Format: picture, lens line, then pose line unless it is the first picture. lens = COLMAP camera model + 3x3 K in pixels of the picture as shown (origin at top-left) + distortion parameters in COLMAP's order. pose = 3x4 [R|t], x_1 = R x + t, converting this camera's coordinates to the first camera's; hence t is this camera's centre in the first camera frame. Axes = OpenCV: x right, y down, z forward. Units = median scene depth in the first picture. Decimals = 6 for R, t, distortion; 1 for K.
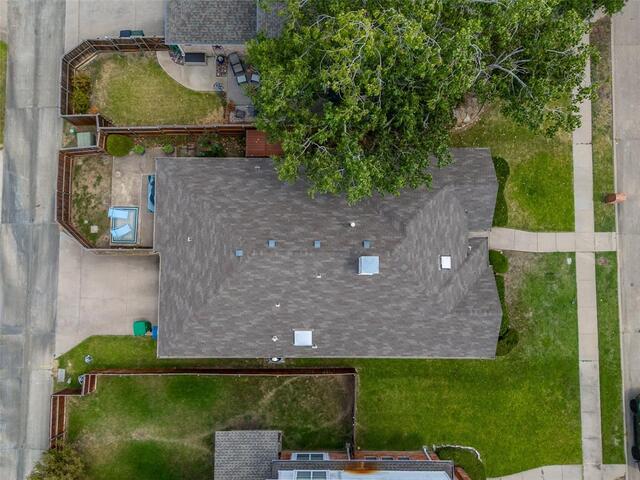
lens RADIAL K [[475.3, 0, 320.0], [0, 475.3, 240.0], [0, 0, 1]] dist [0.089495, -0.113647]
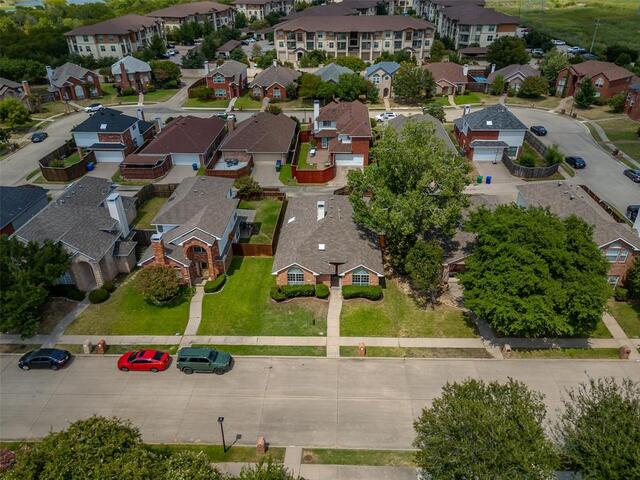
lens RADIAL K [[475.3, 0, 320.0], [0, 475.3, 240.0], [0, 0, 1]] dist [0.089495, -0.113647]
pose [[-0.049551, 0.513328, -0.856761, 1.713569], [-0.993351, 0.063918, 0.095747, -0.122477], [0.103913, 0.855809, 0.506748, -0.044890]]
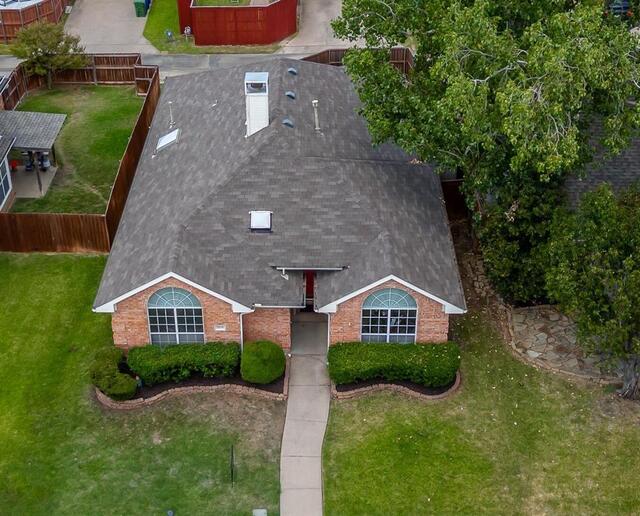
lens RADIAL K [[1032.0, 0, 320.0], [0, 1032.0, 258.0], [0, 0, 1]] dist [0.022072, 0.037754]
pose [[-0.002200, 0.547544, -0.836774, 1.226937], [-0.996018, 0.073379, 0.050635, -0.082348], [0.089126, 0.833553, 0.545202, 0.270701]]
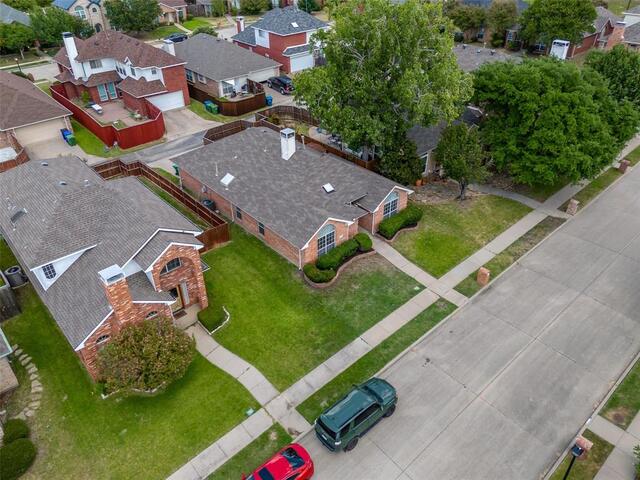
lens RADIAL K [[475.3, 0, 320.0], [0, 475.3, 240.0], [0, 0, 1]] dist [0.089495, -0.113647]
pose [[0.667440, 0.427652, -0.609621, 1.008894], [-0.741270, 0.459624, -0.489146, 0.710140], [0.071012, 0.778370, 0.623777, 0.211100]]
